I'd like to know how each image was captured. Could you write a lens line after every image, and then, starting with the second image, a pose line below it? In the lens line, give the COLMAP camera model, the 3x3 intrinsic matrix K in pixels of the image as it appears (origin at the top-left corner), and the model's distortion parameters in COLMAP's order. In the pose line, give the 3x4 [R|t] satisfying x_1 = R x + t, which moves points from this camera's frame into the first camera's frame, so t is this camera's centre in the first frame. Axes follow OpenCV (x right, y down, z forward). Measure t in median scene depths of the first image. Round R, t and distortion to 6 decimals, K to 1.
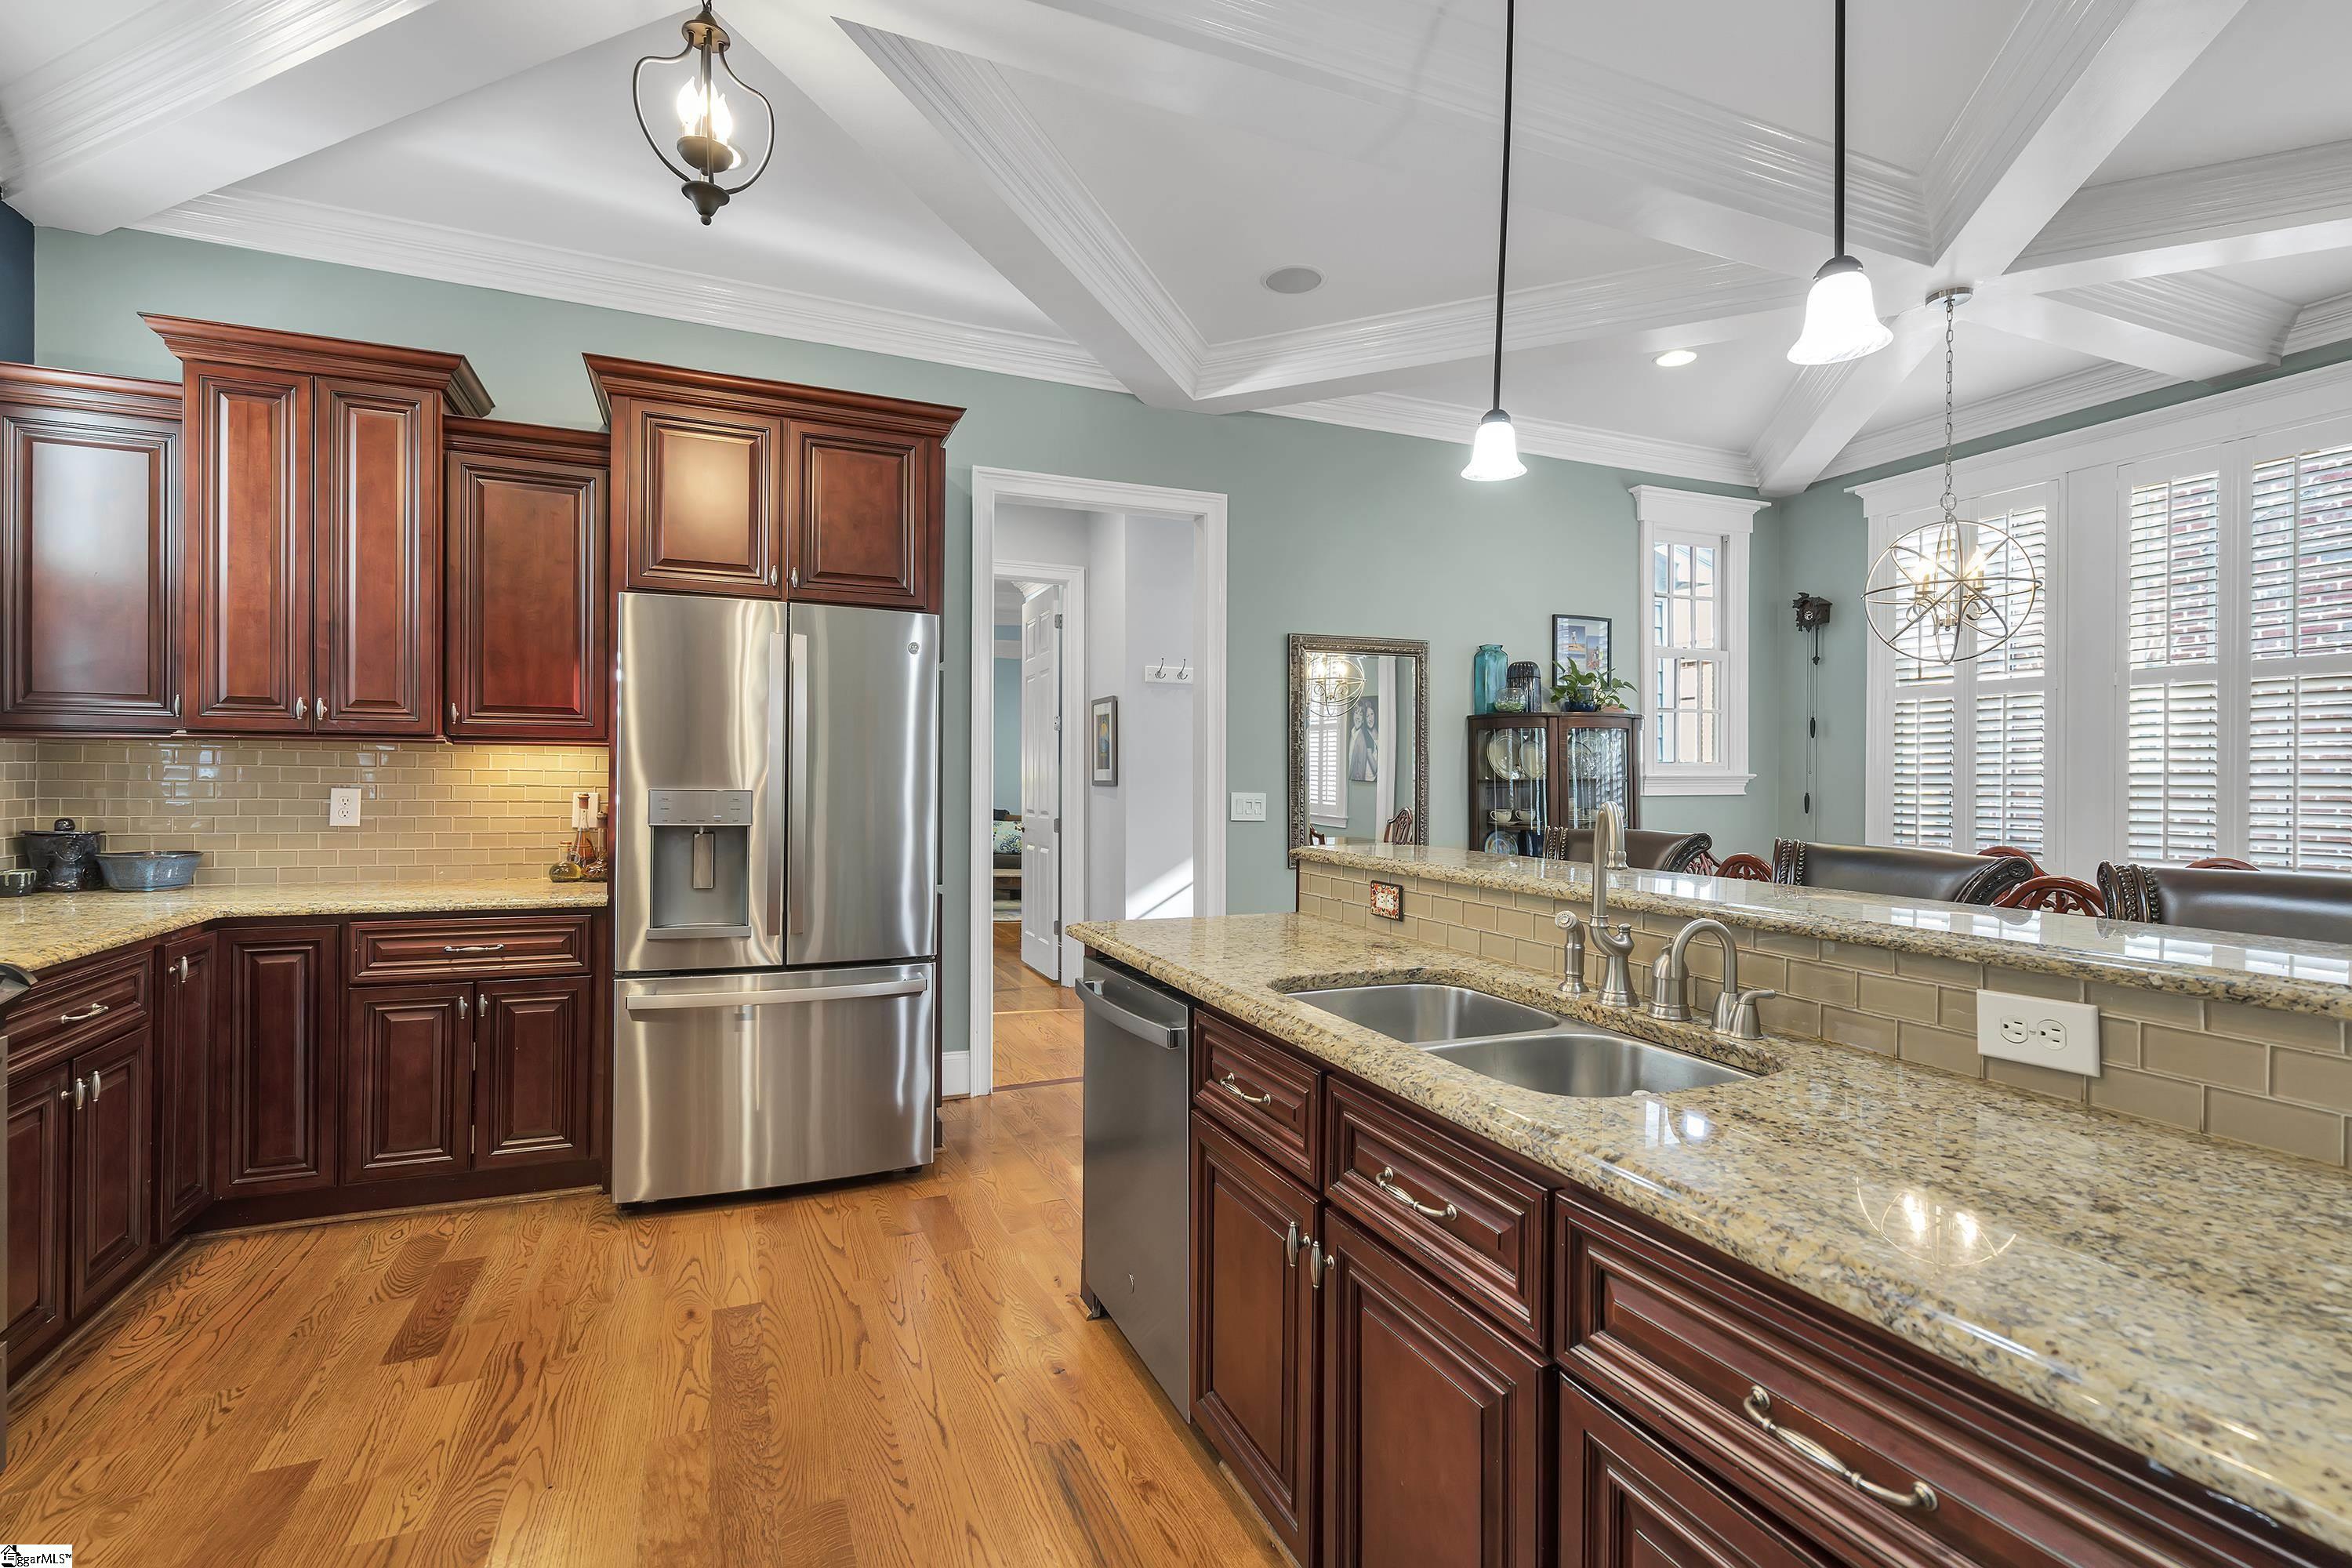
lens RADIAL K [[1068.2, 0, 1170.5], [0, 1068.2, 776.8], [0, 0, 1]] dist [-0.000507, 0.000063]
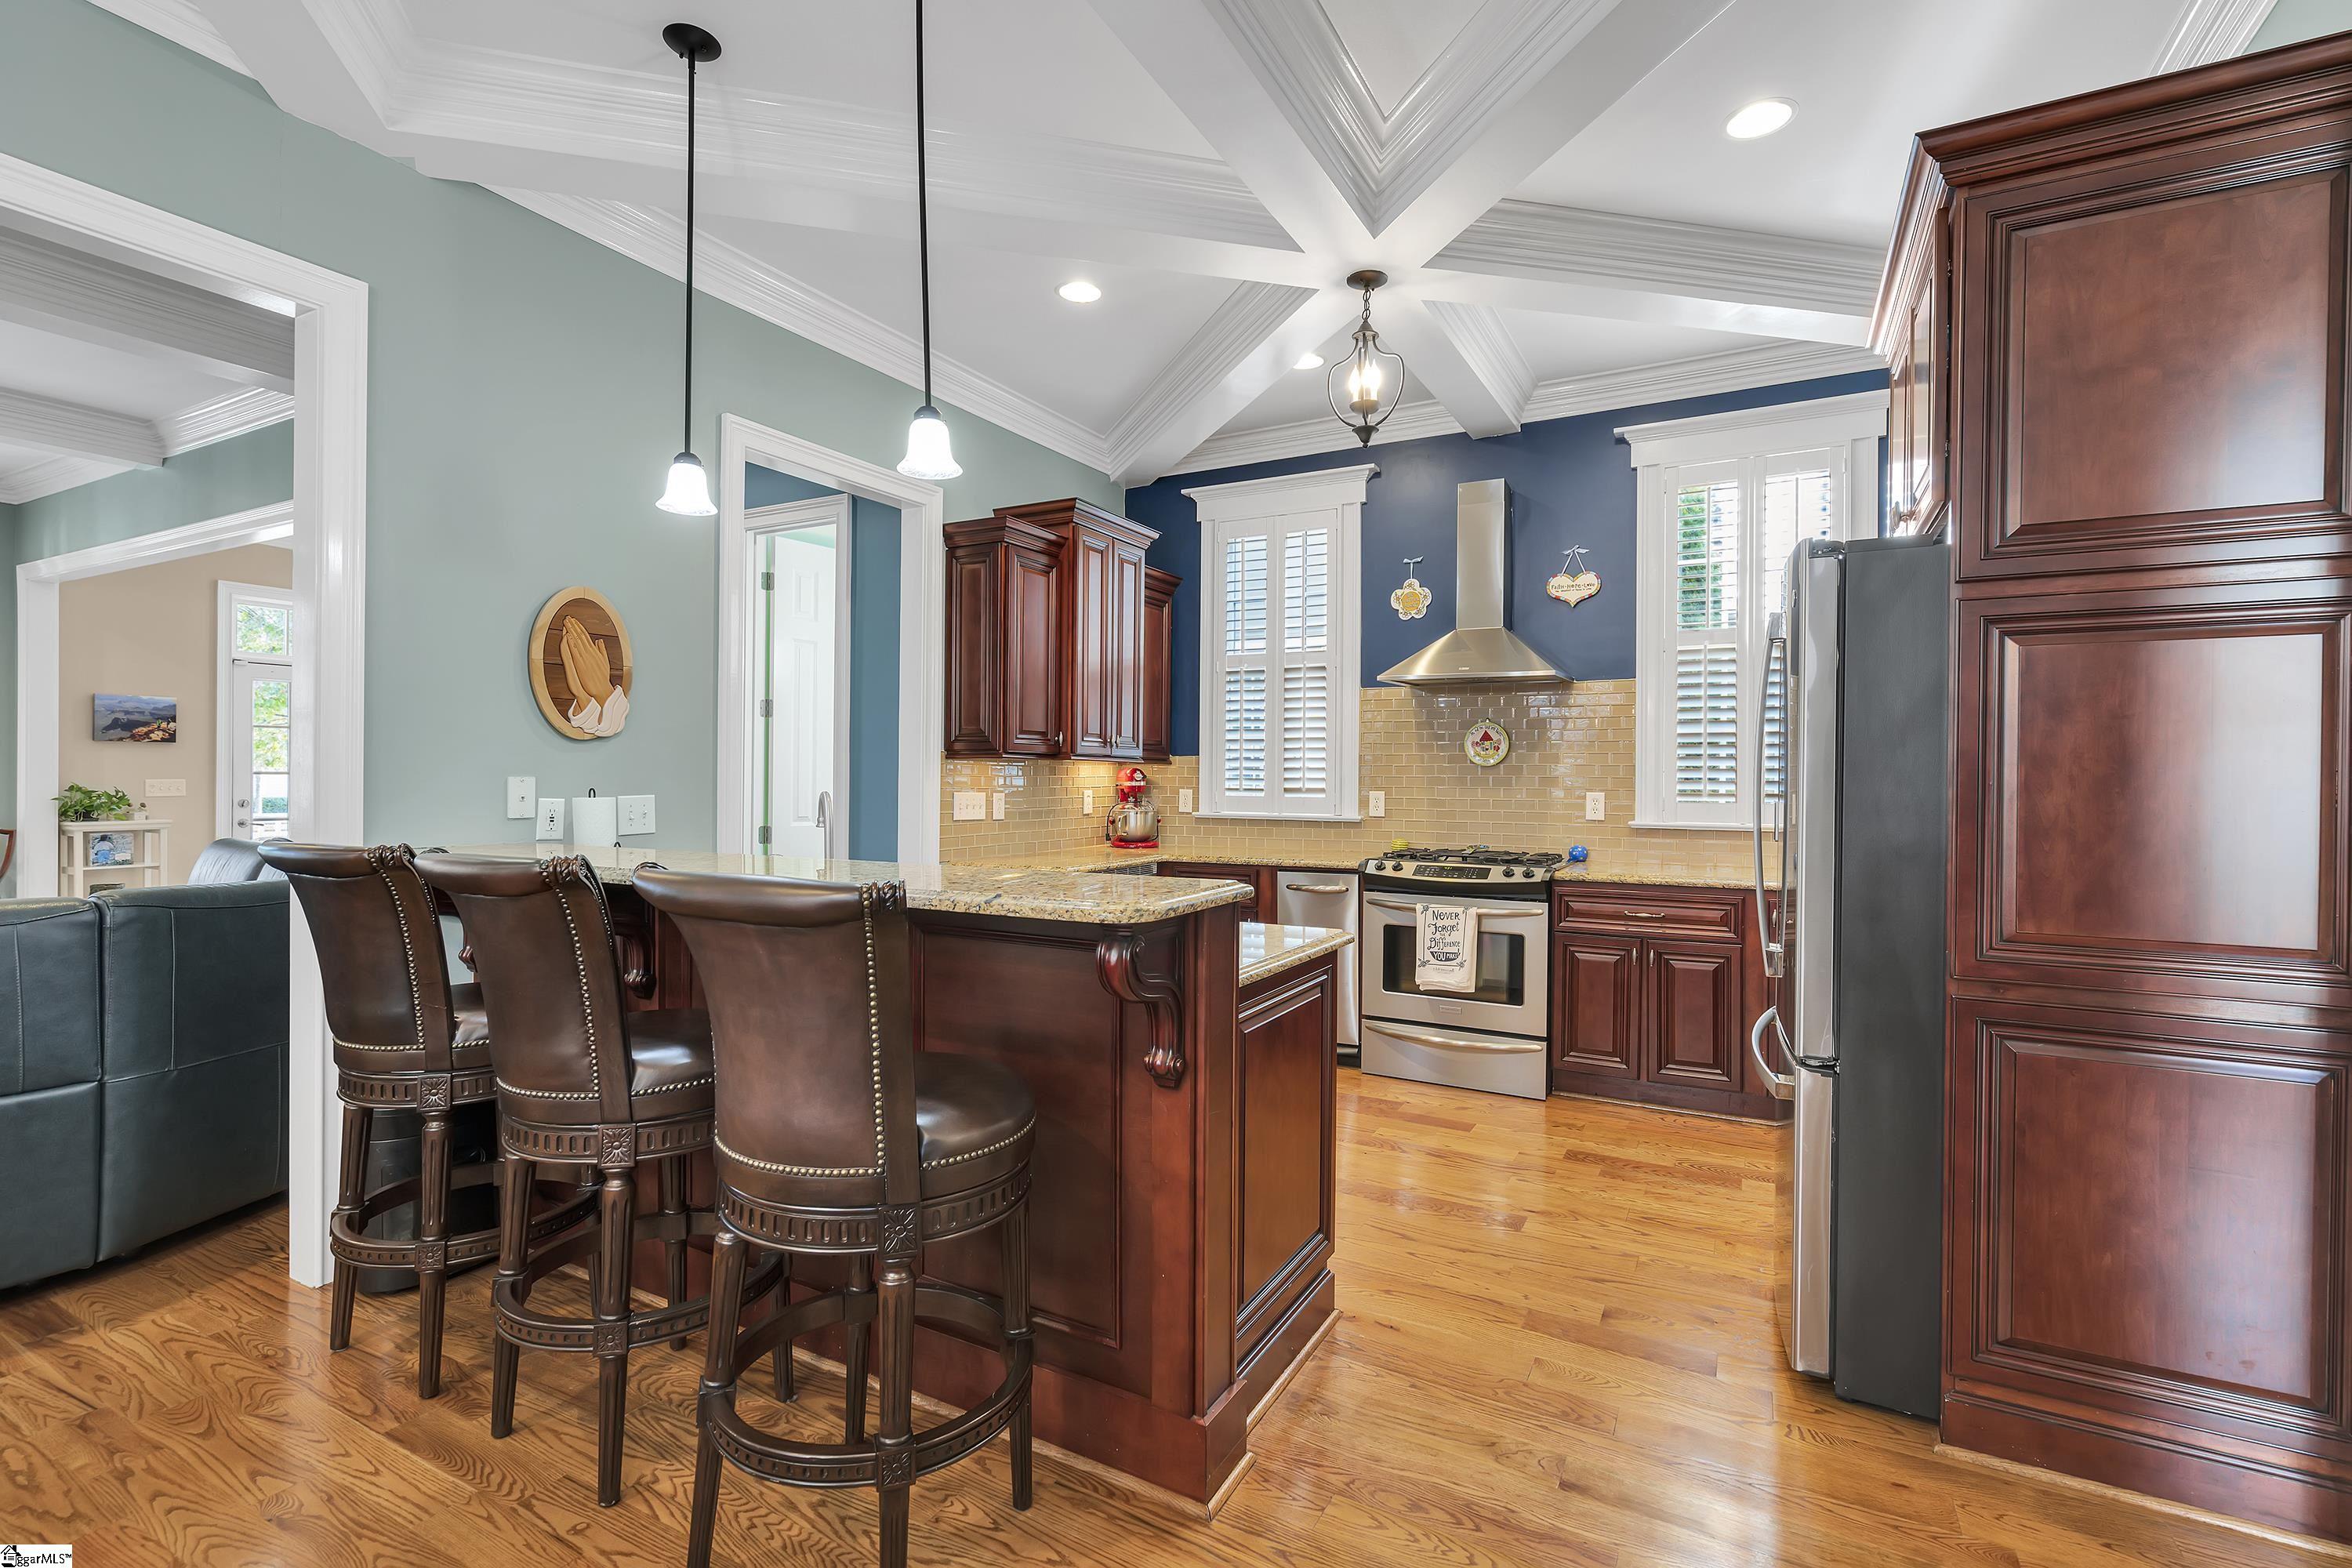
lens RADIAL K [[1068.2, 0, 1175.8], [0, 1068.2, 785.5], [0, 0, 1]] dist [-0.000507, 0.000063]
pose [[-0.782712, -0.005259, -0.622362, 0.640695], [-0.010061, 0.999941, 0.004204, 0.005219], [0.622303, 0.009552, -0.782718, 1.680631]]
